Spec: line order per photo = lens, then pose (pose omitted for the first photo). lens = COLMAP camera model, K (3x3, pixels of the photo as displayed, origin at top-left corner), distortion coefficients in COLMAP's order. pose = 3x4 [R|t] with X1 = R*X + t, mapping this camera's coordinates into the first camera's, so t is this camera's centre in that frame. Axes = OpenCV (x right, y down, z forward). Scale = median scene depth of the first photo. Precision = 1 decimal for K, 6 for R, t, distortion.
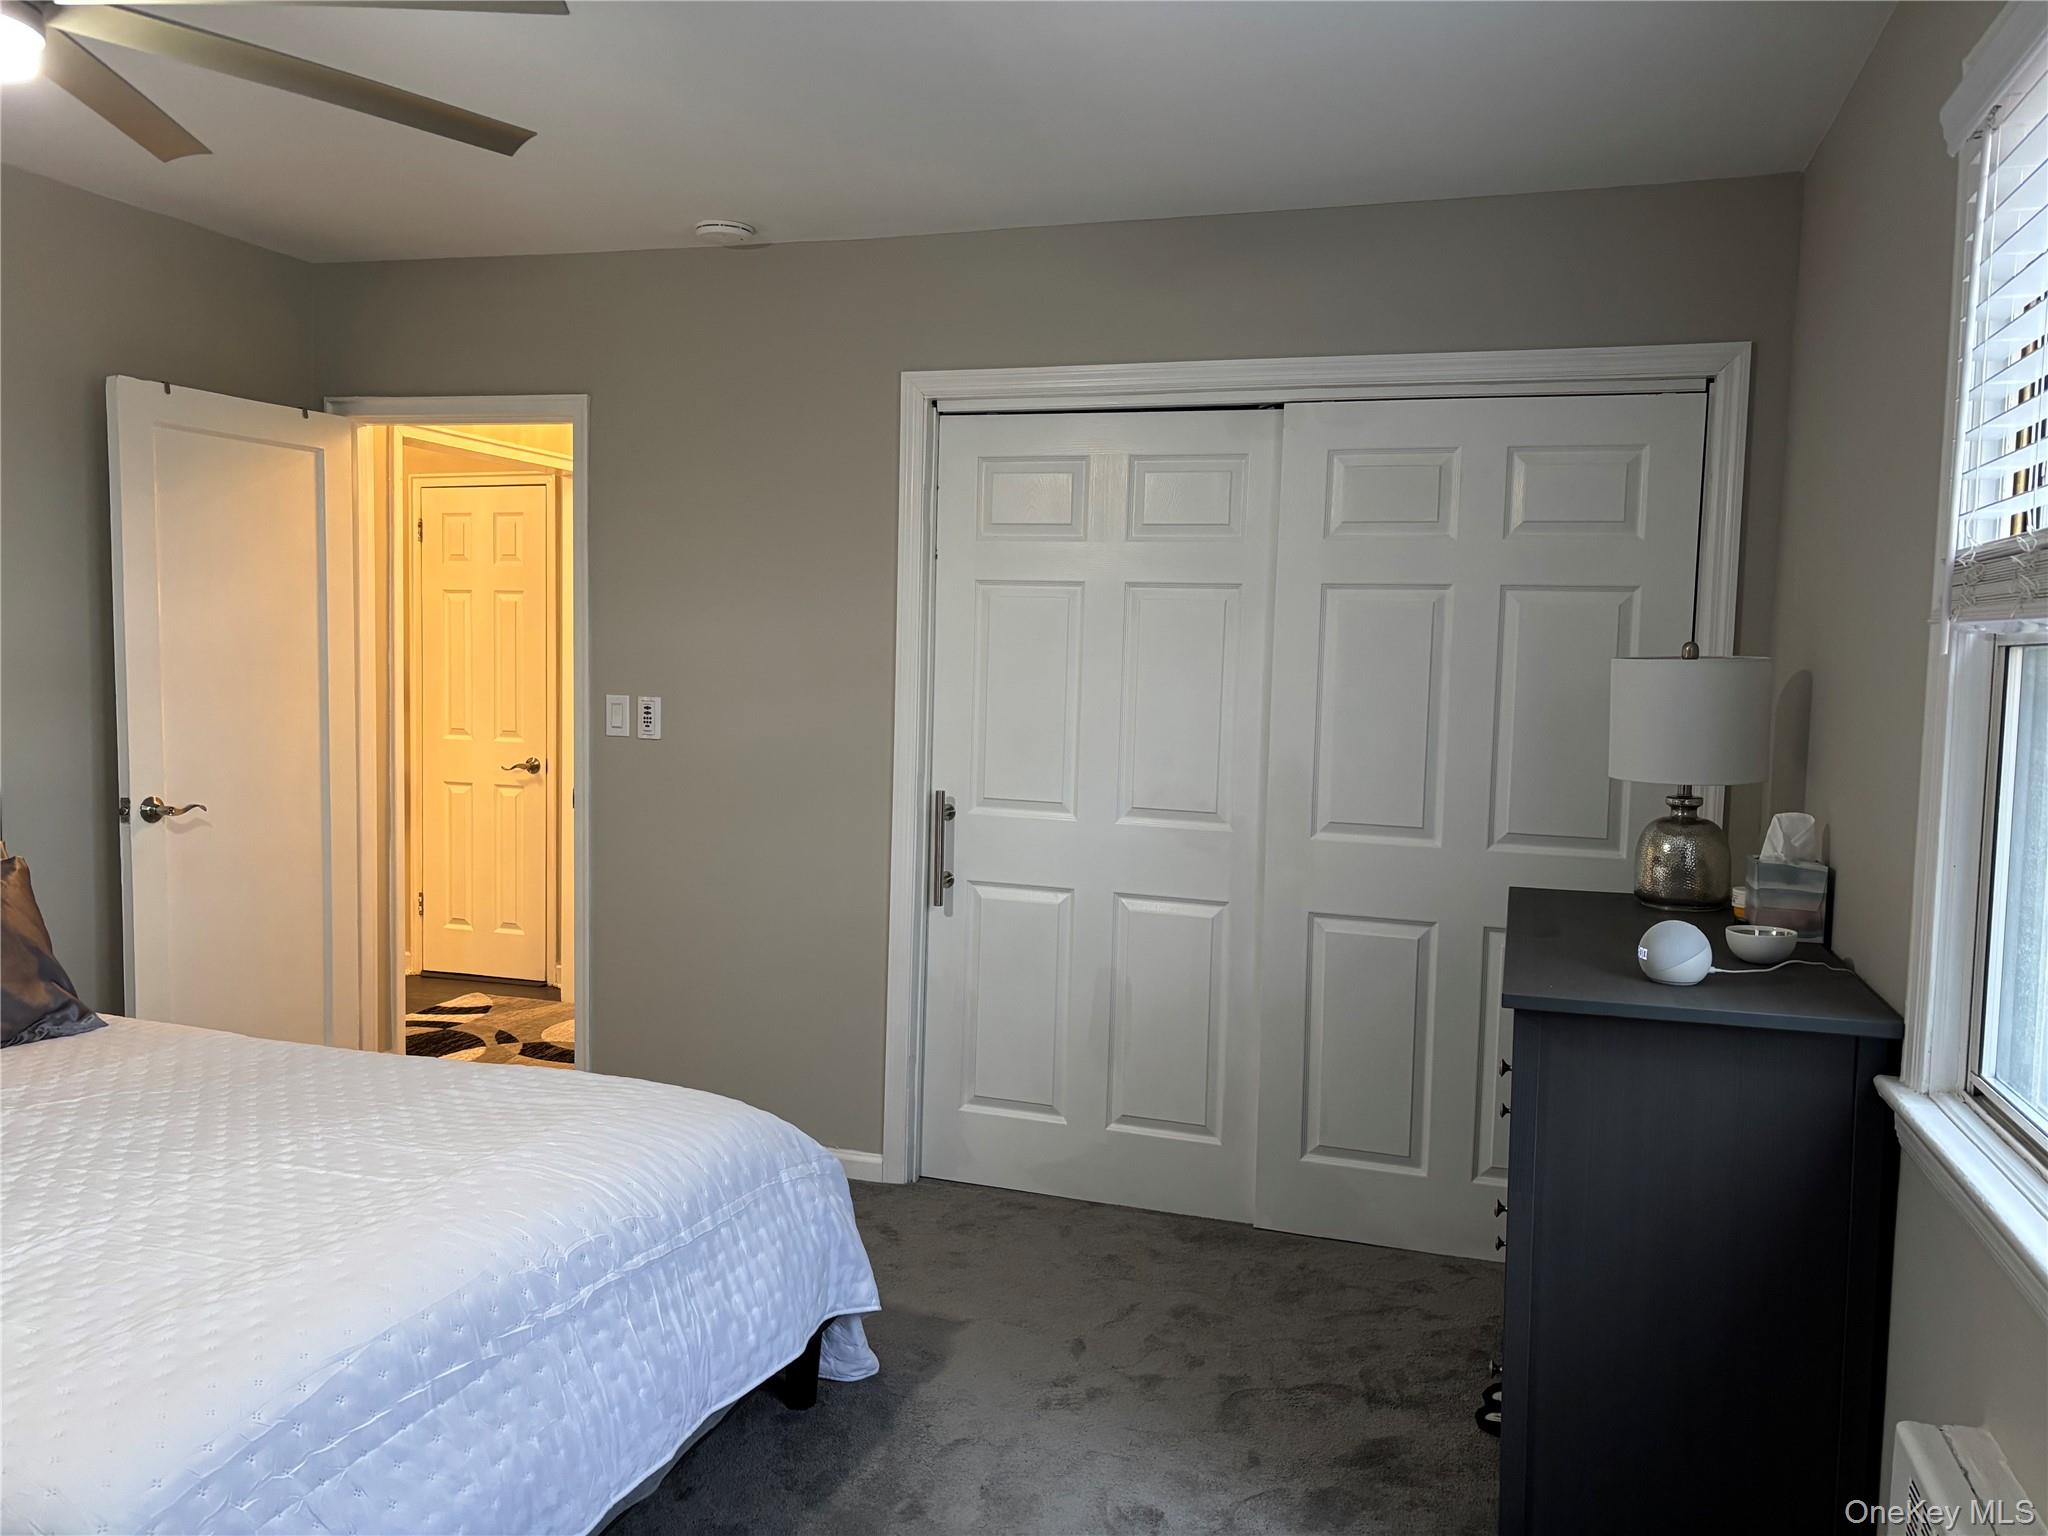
lens RADIAL K [[1548.3, 0, 1022.0], [0, 1548.3, 770.8], [0, 0, 1]] dist [0.045241, -0.062248]
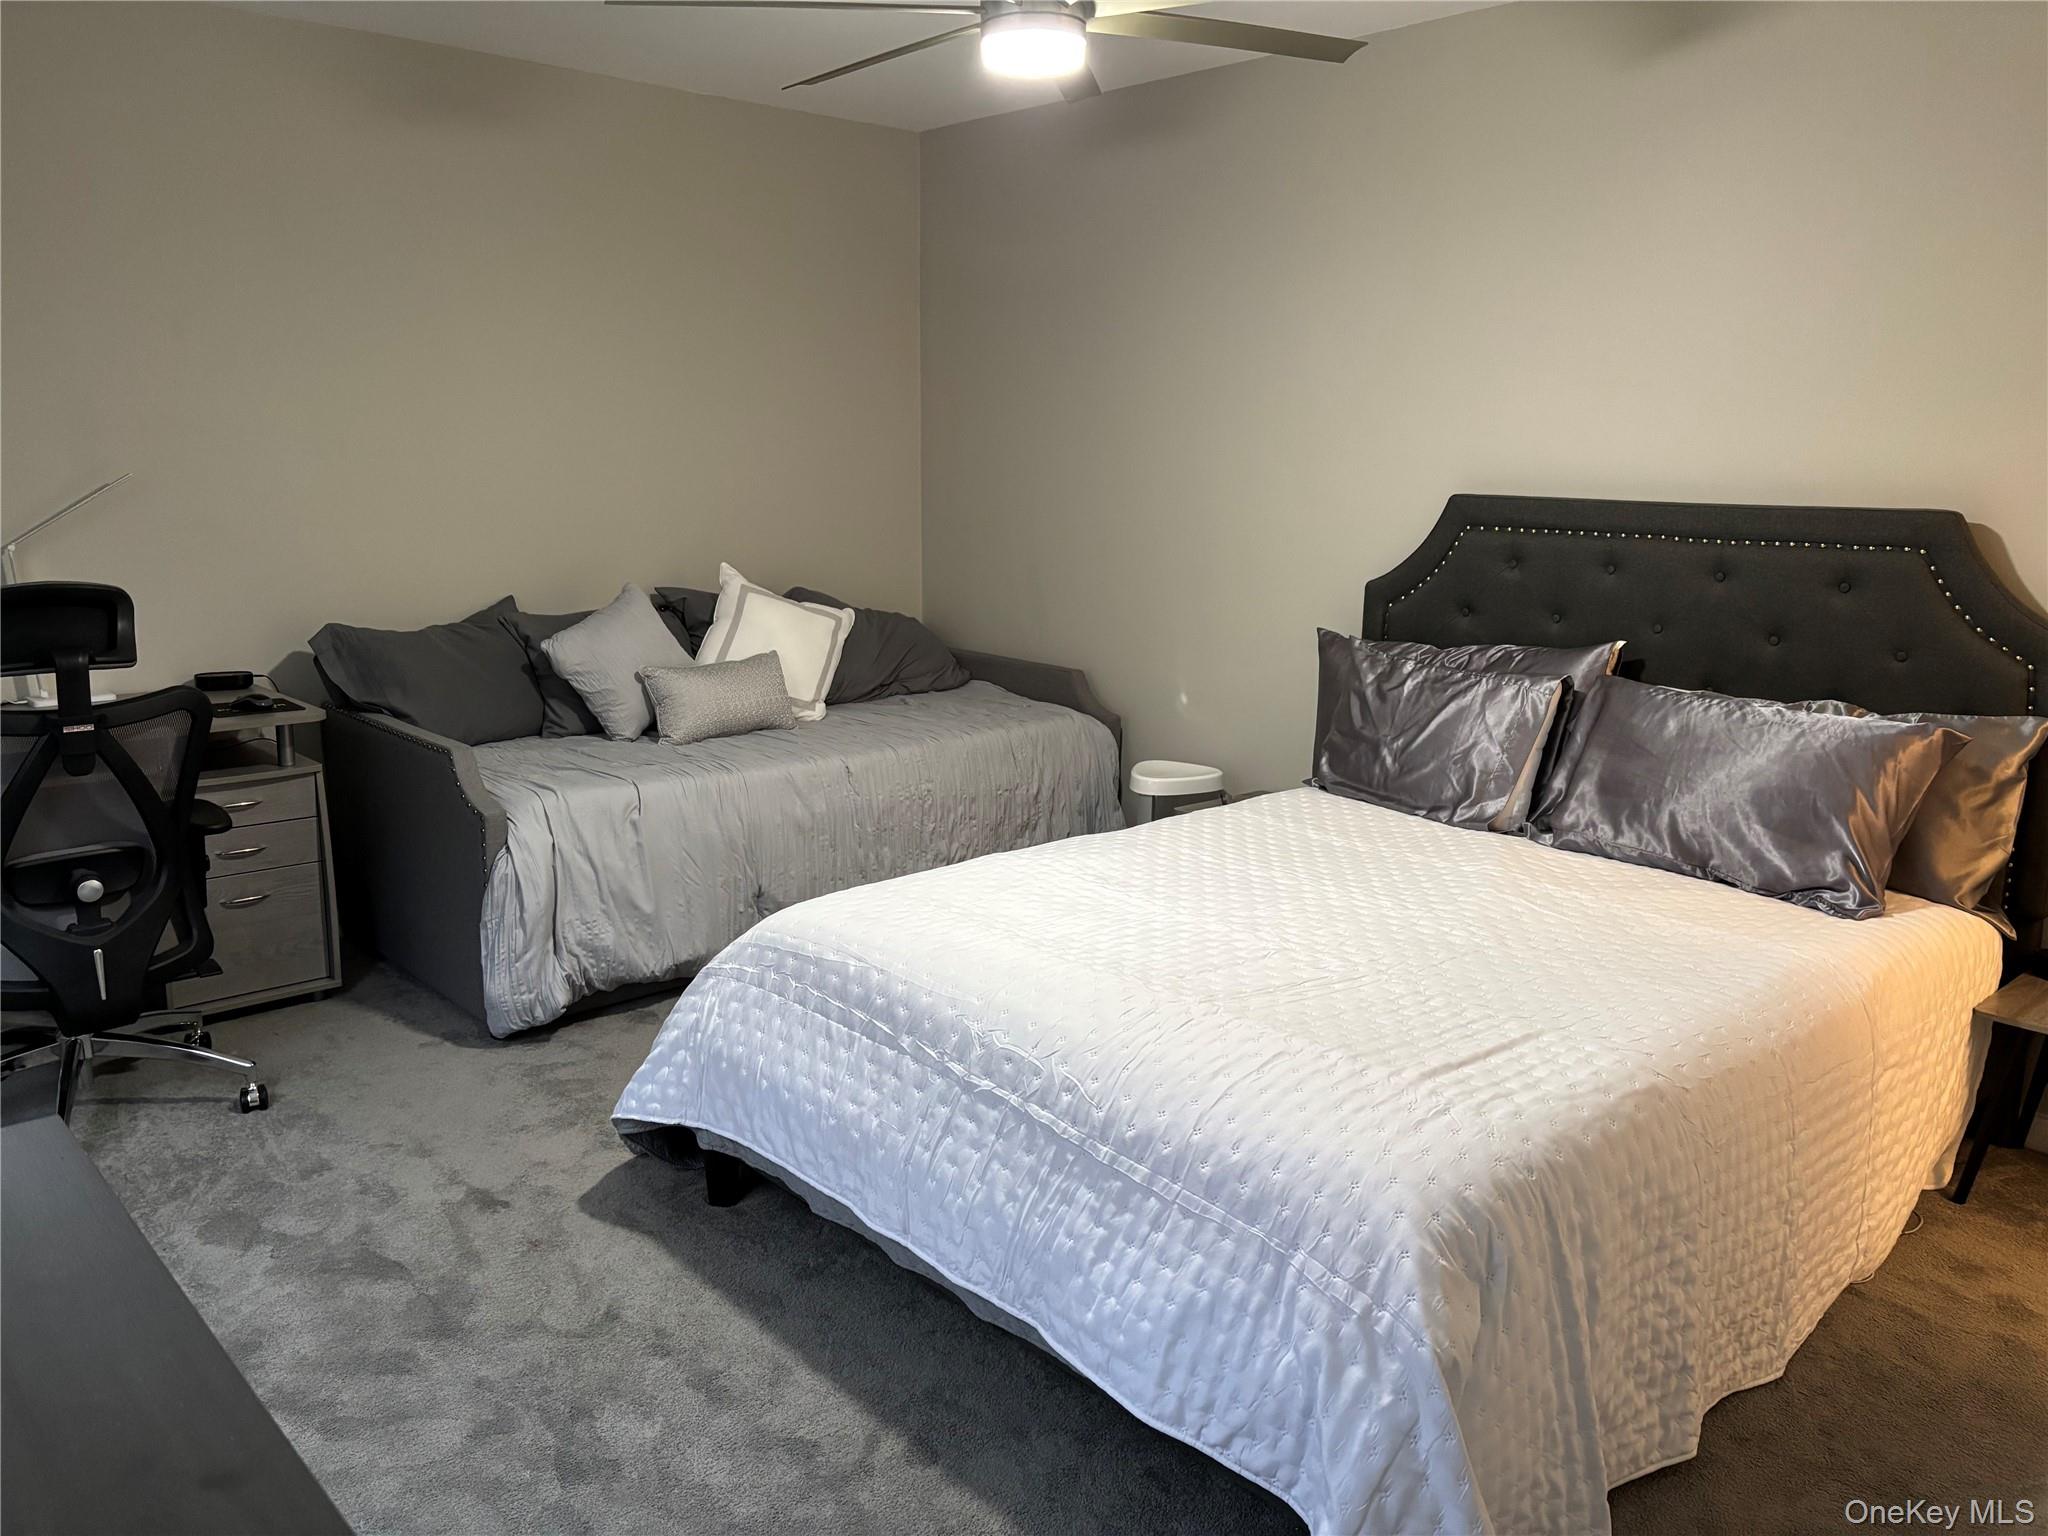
lens RADIAL K [[1548.3, 0, 1028.2], [0, 1548.3, 771.4], [0, 0, 1]] dist [0.045241, -0.062248]
pose [[-0.499965, 0.140507, -0.854572, 0.235292], [-0.100237, 0.970732, 0.218249, -0.040329], [0.860225, 0.194776, -0.471248, 0.618077]]
